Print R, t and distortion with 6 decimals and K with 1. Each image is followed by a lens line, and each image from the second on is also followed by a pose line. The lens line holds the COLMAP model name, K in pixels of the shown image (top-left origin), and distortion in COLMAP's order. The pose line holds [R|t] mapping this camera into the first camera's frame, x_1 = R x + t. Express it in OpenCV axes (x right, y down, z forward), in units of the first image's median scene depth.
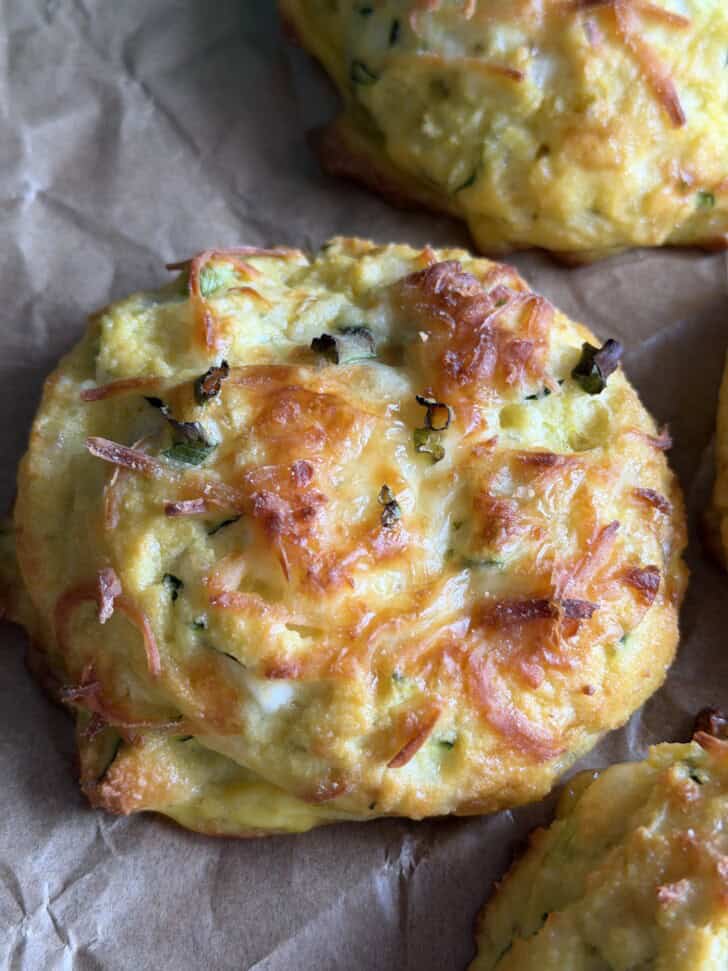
lens RADIAL K [[1452.4, 0, 364.0], [0, 1452.4, 485.5], [0, 0, 1]] dist [0.235470, -0.895417]
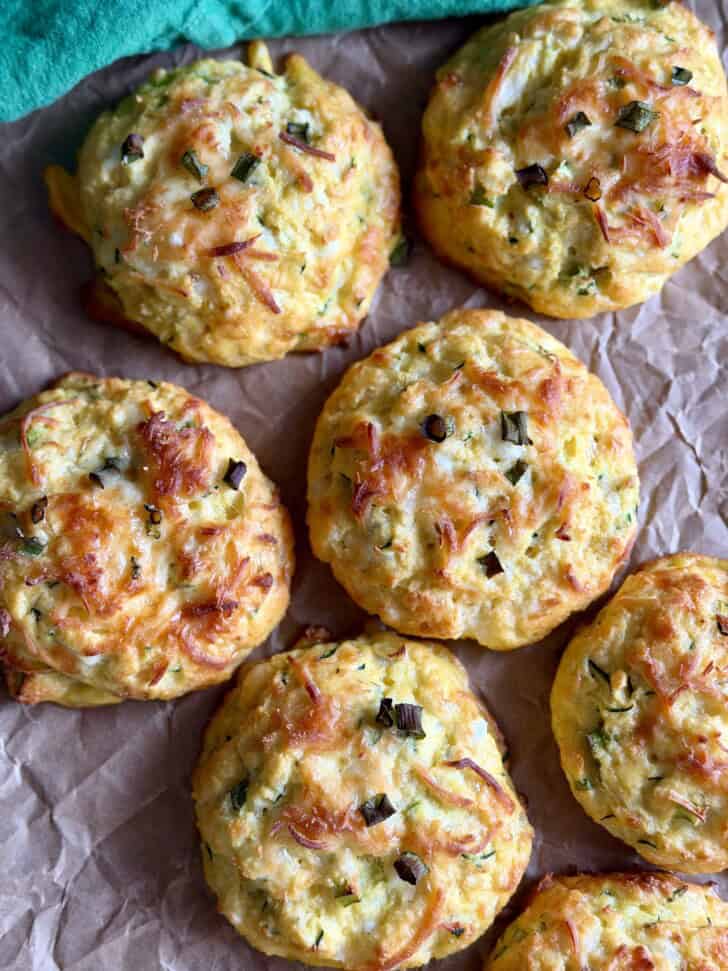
lens RADIAL K [[1452.4, 0, 364.0], [0, 1452.4, 485.5], [0, 0, 1]] dist [0.235470, -0.895417]
pose [[0.994700, -0.101849, 0.014119, 0.316705], [0.090498, 0.932358, 0.350026, -0.775427], [-0.048814, -0.346893, 0.936634, -0.902679]]
